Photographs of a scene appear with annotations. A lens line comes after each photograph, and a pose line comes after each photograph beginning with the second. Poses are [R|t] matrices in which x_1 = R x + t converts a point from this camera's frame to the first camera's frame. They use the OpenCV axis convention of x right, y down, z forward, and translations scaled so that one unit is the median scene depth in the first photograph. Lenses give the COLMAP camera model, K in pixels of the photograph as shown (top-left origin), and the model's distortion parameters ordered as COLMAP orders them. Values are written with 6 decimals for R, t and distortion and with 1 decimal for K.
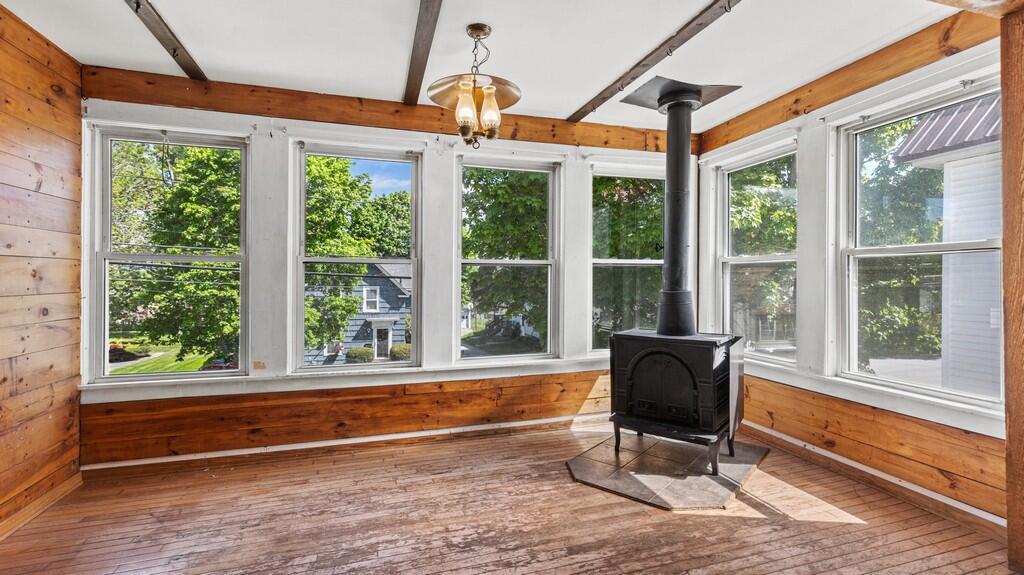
lens RADIAL K [[474.7, 0, 524.6], [0, 474.7, 277.6], [0, 0, 1]] dist [0.001489, 0.000255]
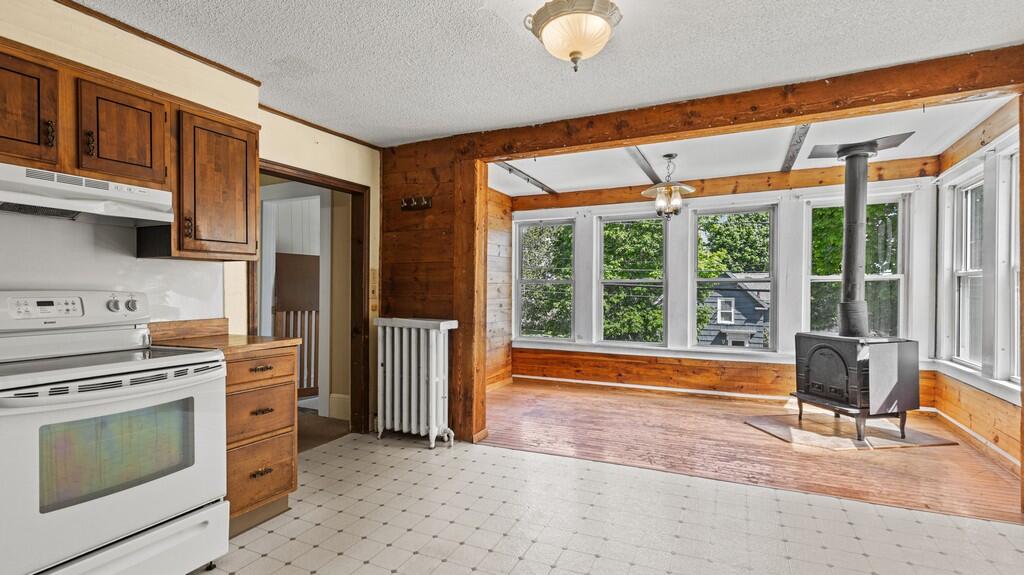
lens RADIAL K [[470.4, 0, 517.6], [0, 470.4, 291.4], [0, 0, 1]] dist [-0.000716, -0.000136]
pose [[0.734929, 0.001089, -0.678143, 0.530727], [0.002252, 0.999989, 0.004045, -0.007497], [0.678140, -0.004500, 0.734919, -0.550355]]
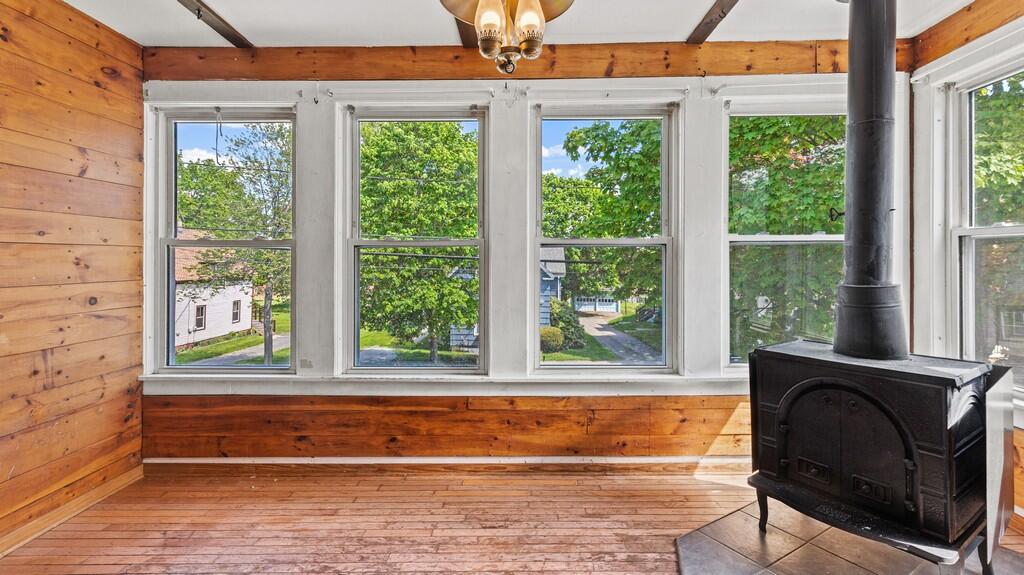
lens RADIAL K [[486.4, 0, 509.4], [0, 486.4, 258.4], [0, 0, 1]] dist [0.001804, 0.000087]
pose [[0.943800, -0.006252, -0.330457, 0.094024], [0.005146, 0.999978, -0.004221, -0.004725], [0.330477, 0.002283, 0.943811, 0.267861]]
